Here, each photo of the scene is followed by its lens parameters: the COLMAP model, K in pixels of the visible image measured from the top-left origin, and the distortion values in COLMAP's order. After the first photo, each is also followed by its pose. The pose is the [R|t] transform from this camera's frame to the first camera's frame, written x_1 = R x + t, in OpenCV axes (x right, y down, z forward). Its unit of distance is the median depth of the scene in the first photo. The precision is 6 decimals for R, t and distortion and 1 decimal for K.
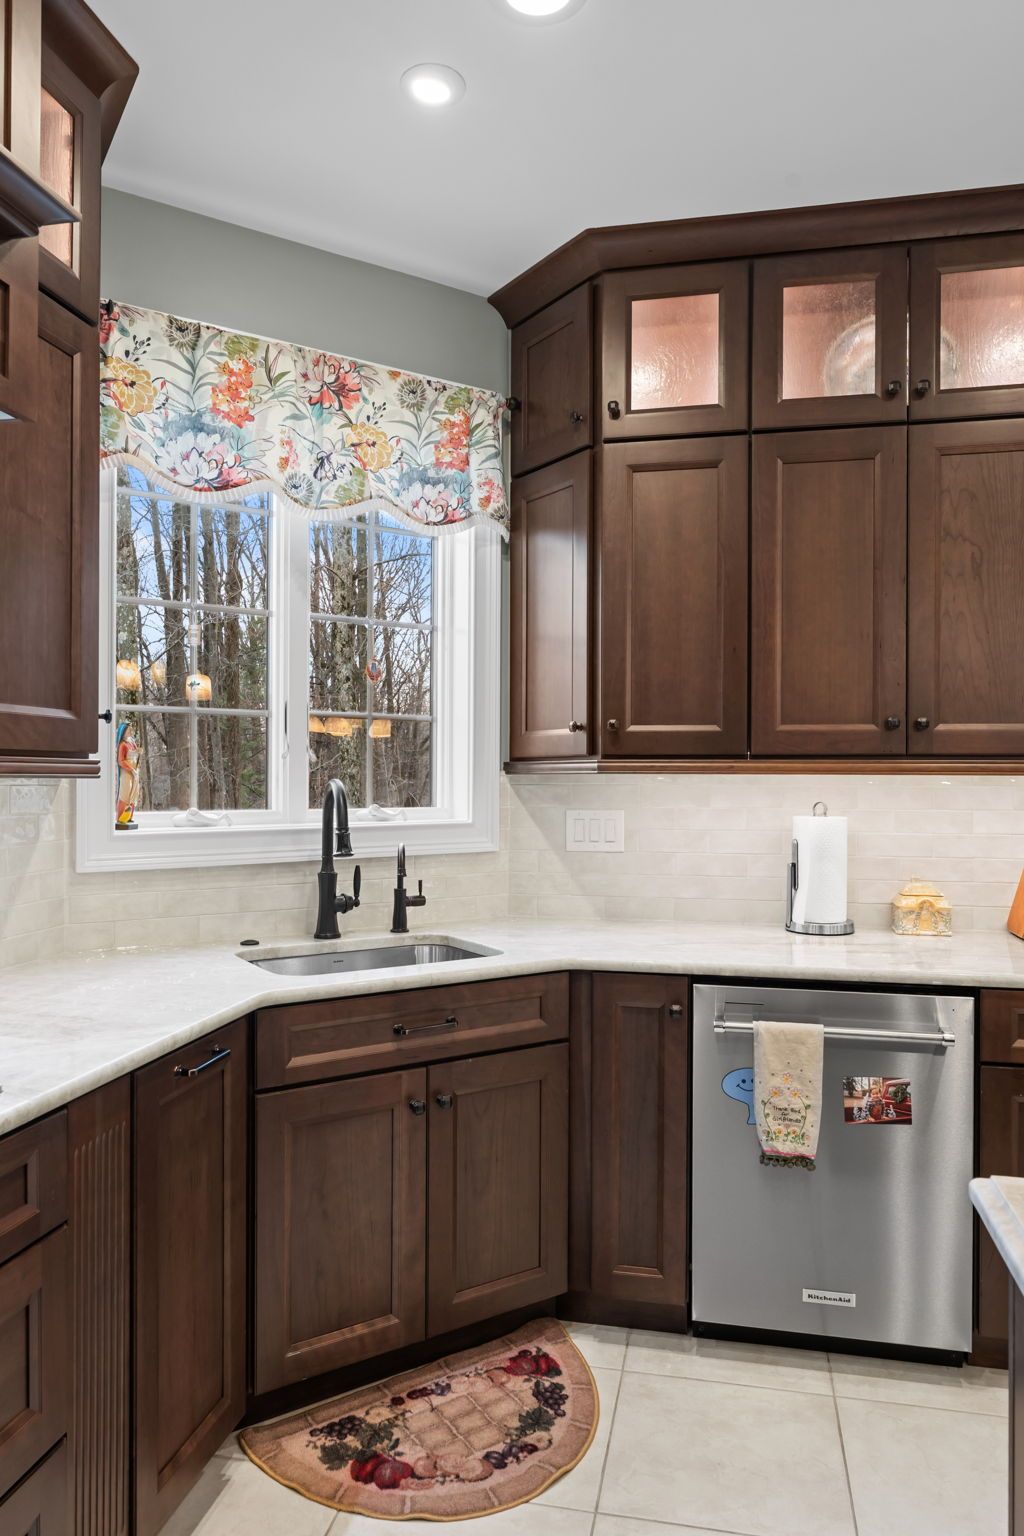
lens RADIAL K [[1030.2, 0, 516.3], [0, 1030.2, 782.3], [0, 0, 1]] dist [0.001780, -0.001832]
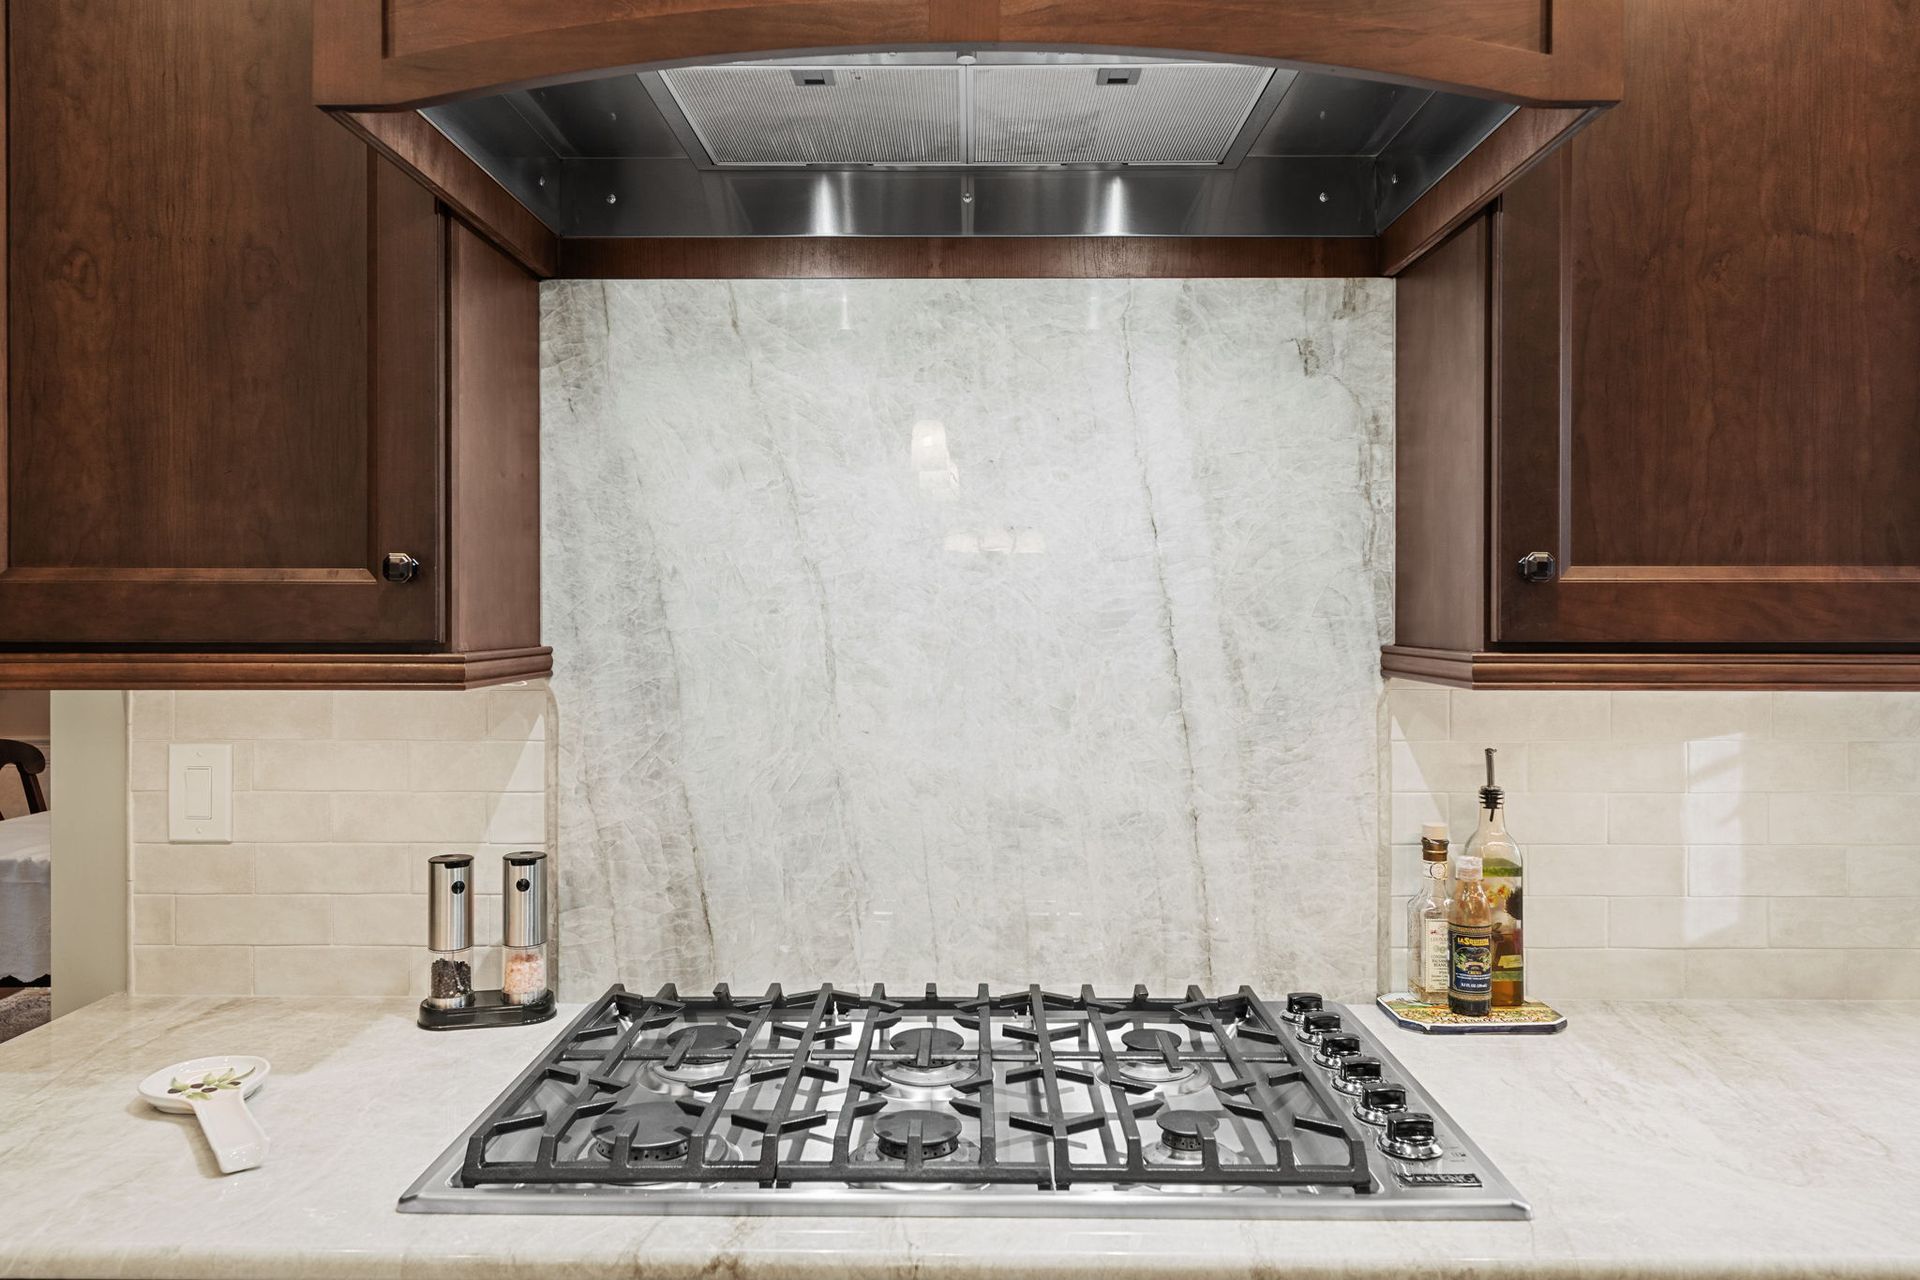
lens RADIAL K [[1278.9, 0, 958.0], [0, 1278.9, 619.7], [0, 0, 1]] dist [0.000285, 0.000662]
pose [[0.192759, 0.002679, -0.981243, 0.095066], [-0.004791, 0.999987, 0.001789, -0.029584], [0.981235, 0.004357, 0.192769, 0.268356]]
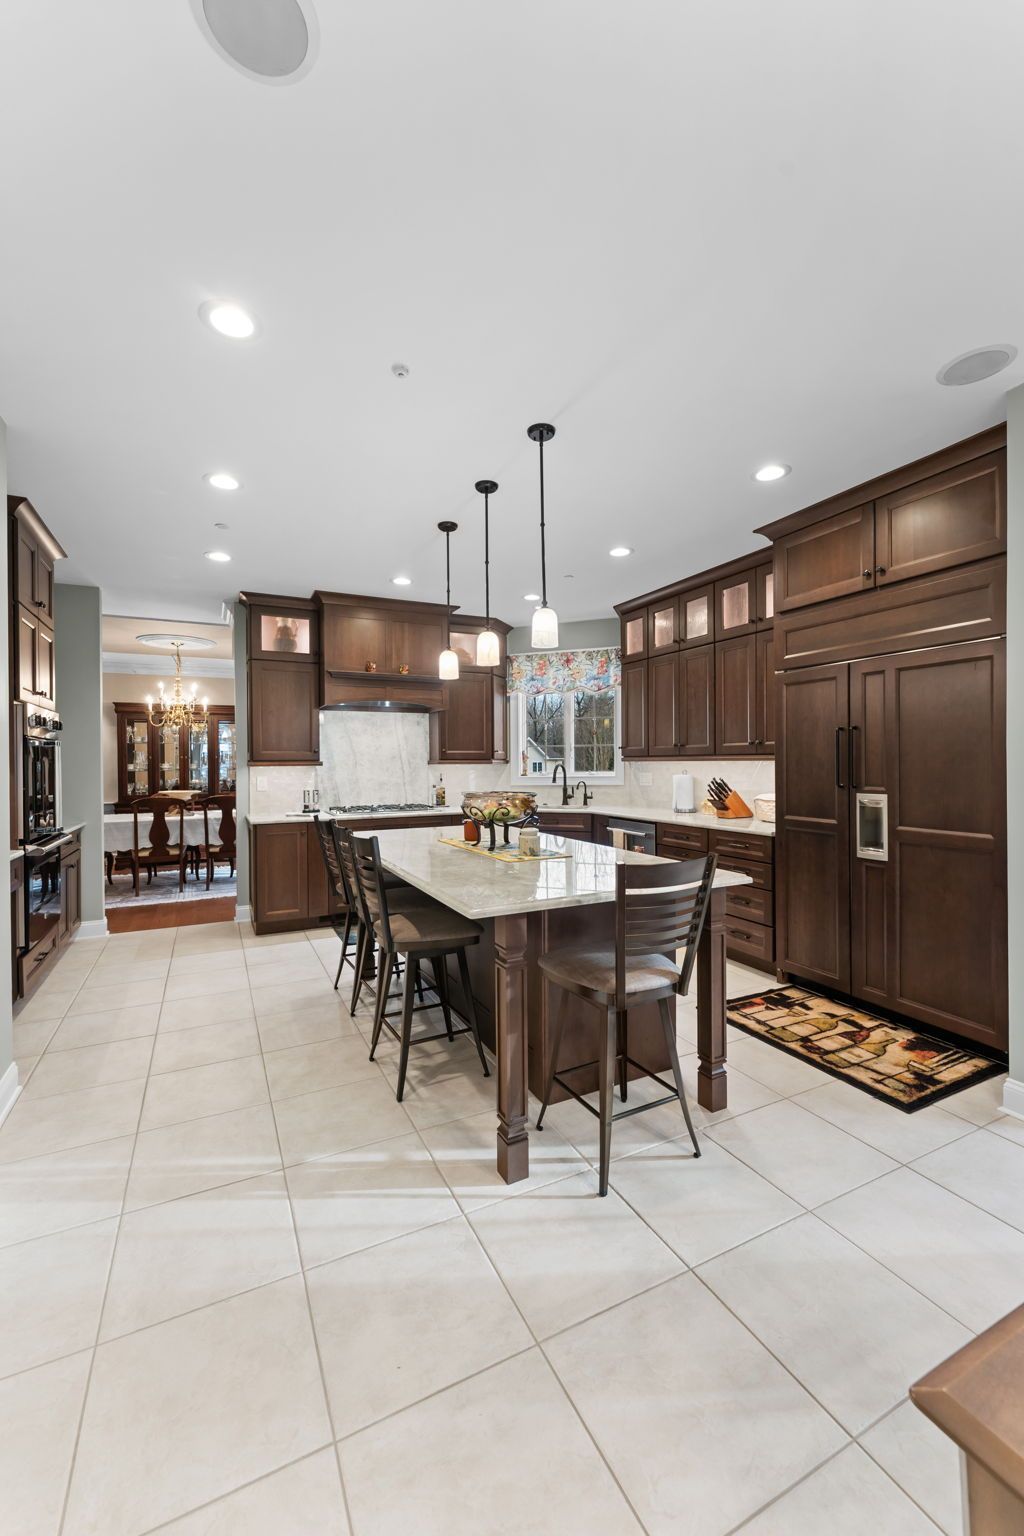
lens RADIAL K [[621.1, 0, 512.0], [0, 621.1, 768.0], [0, 0, 1]] dist [0.000968, -0.000130]
pose [[0.614206, -0.000401, -0.789146, 1.536148], [0.006416, 0.999969, 0.004486, 0.001453], [0.789120, -0.007818, 0.614190, -0.578662]]
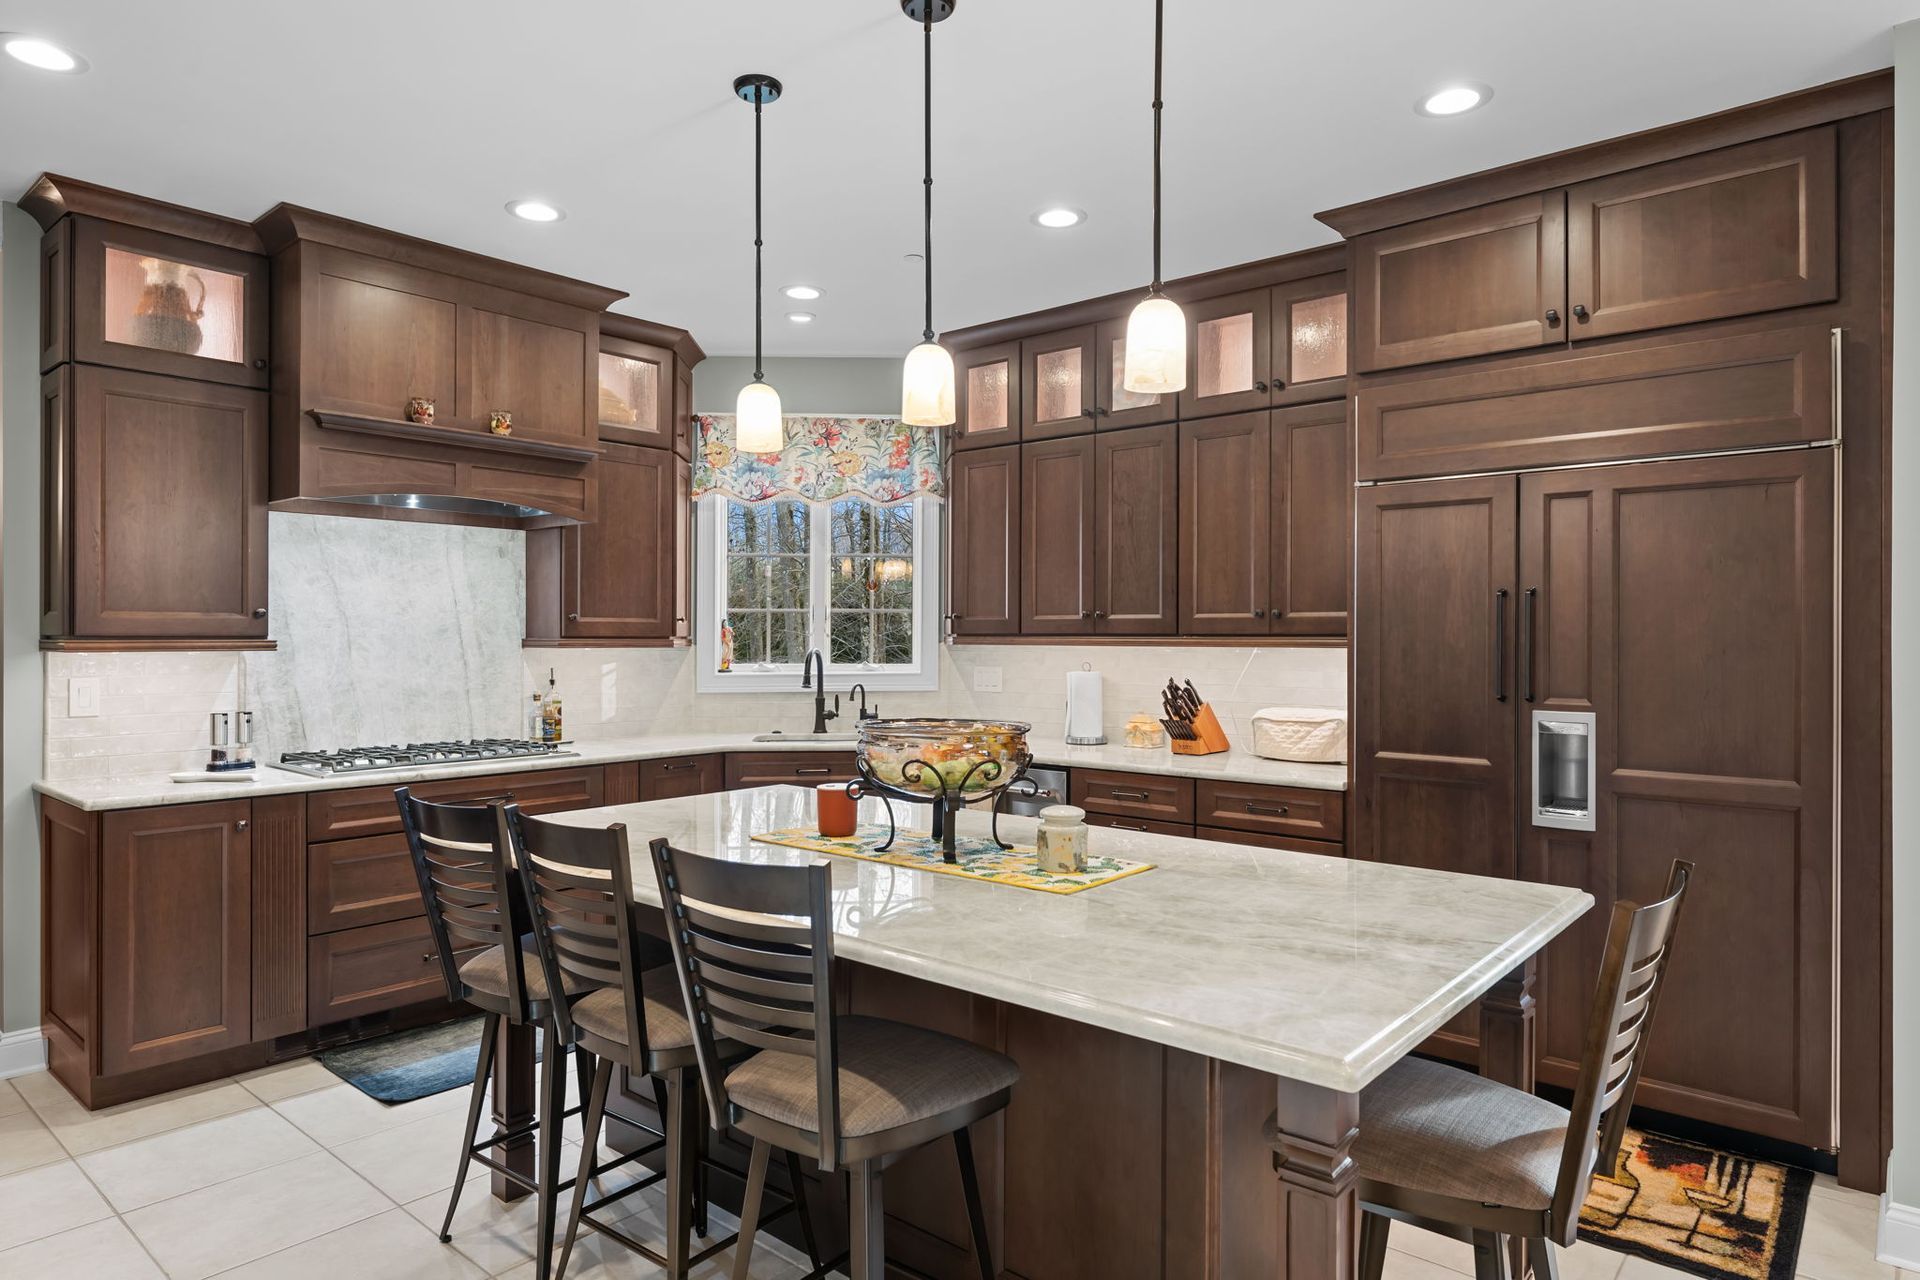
lens RADIAL K [[1136.0, 0, 962.7], [0, 1136.0, 641.4], [0, 0, 1]] dist [-0.000949, -0.002443]
pose [[0.876552, 0.000632, -0.481307, 1.039013], [-0.001563, 0.999998, -0.001535, -0.011236], [0.481305, 0.002098, 0.876551, -0.677339]]
